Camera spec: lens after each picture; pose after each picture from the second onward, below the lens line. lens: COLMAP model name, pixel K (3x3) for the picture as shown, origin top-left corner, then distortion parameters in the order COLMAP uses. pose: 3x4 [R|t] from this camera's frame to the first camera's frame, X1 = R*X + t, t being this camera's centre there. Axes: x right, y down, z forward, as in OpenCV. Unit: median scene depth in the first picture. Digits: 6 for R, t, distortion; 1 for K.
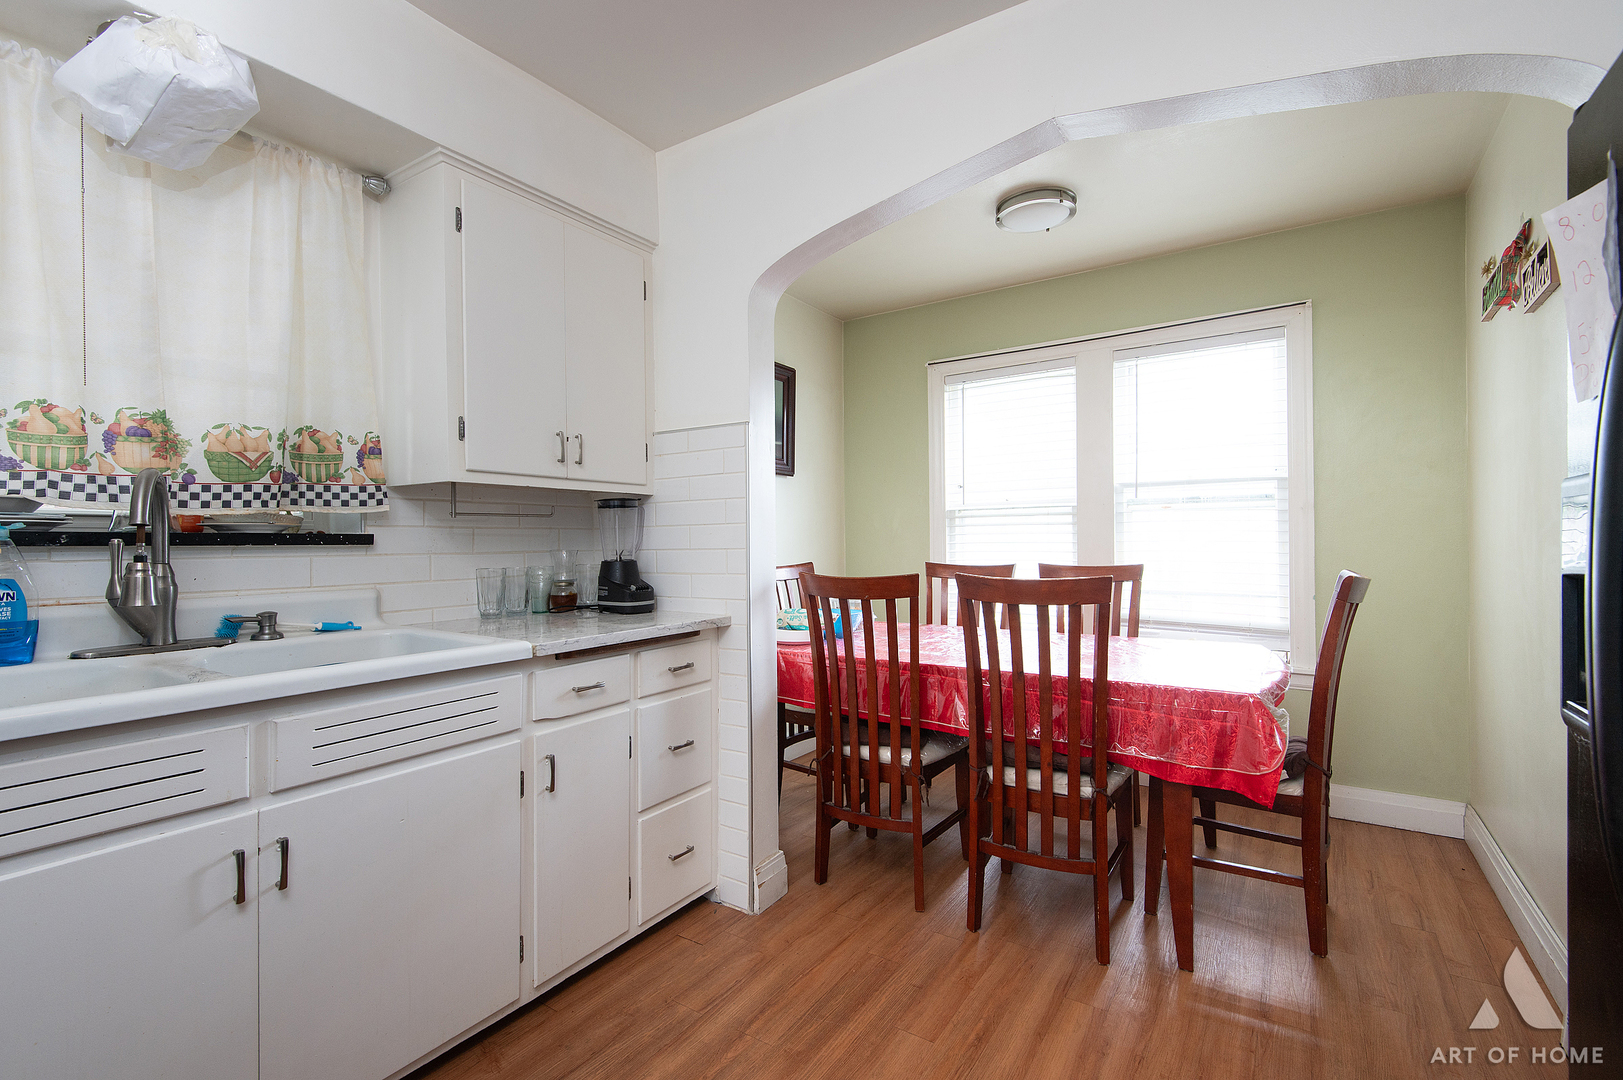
lens RADIAL K [[725.4, 0, 813.1], [0, 725.4, 540.0], [0, 0, 1]] dist [0.001613, -0.002215]
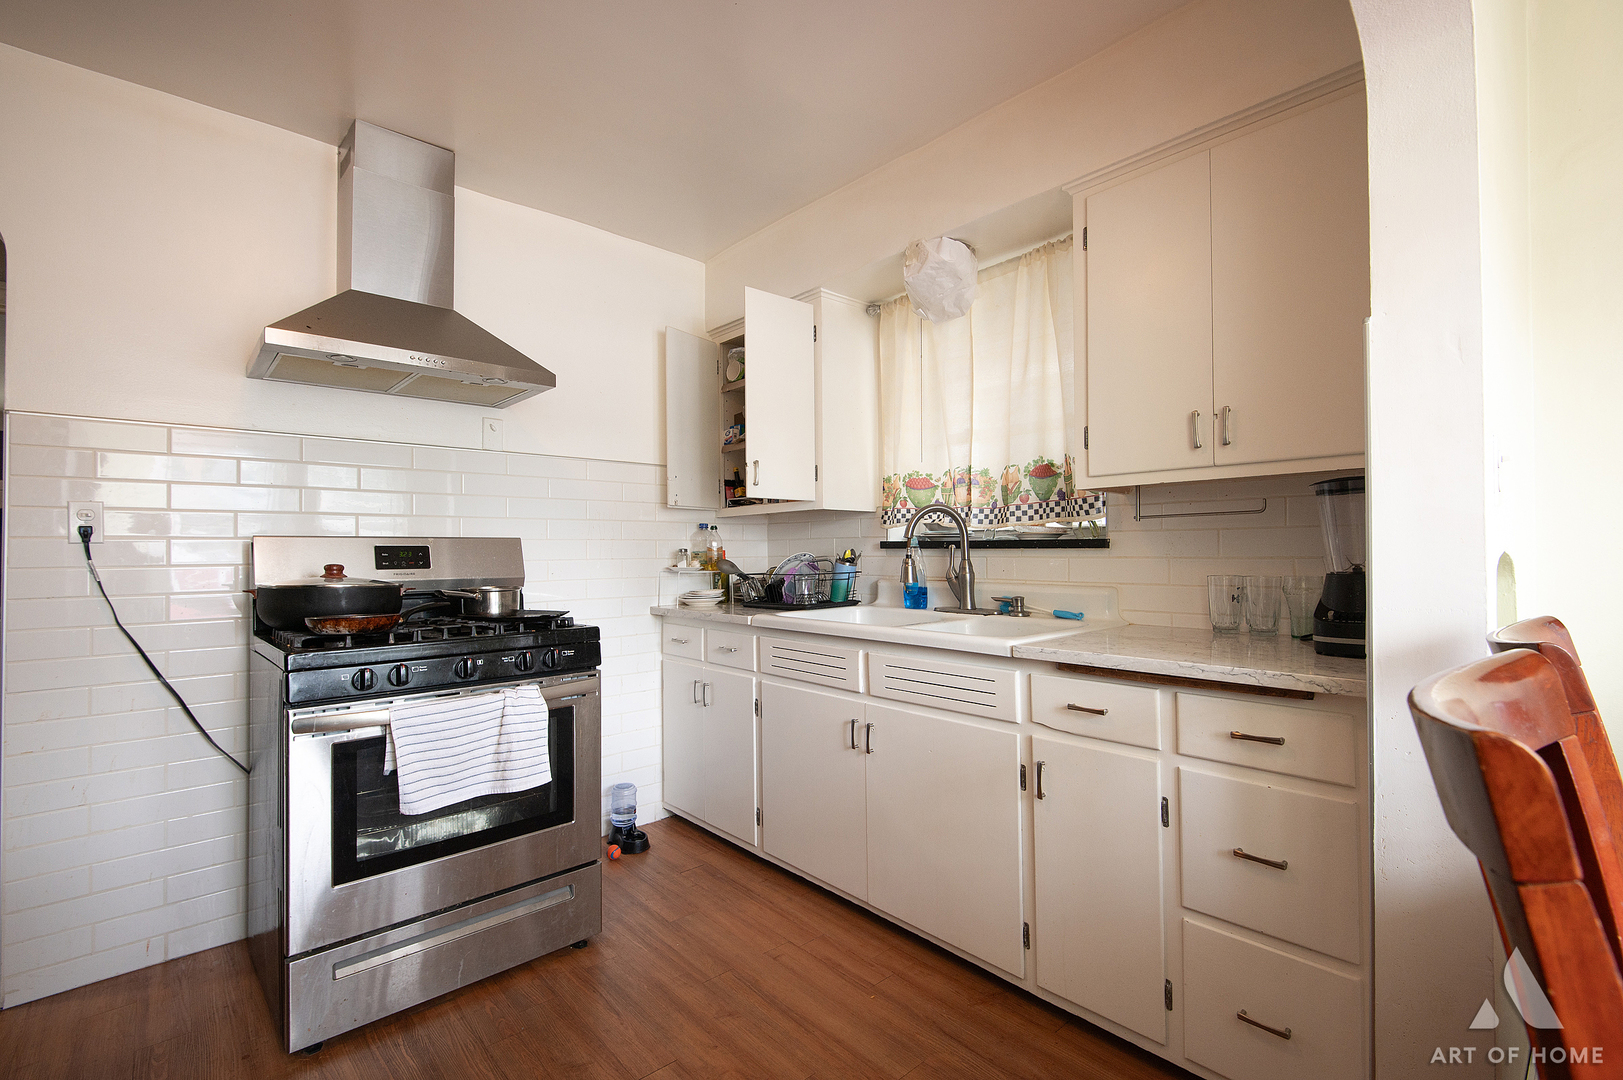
lens RADIAL K [[725.4, 0, 815.7], [0, 725.4, 543.9], [0, 0, 1]] dist [0.001613, -0.002215]
pose [[-0.261864, -0.003431, -0.965099, 0.495734], [0.005162, 0.999974, -0.004956, 0.002332], [0.965091, -0.006279, -0.261840, 0.709430]]
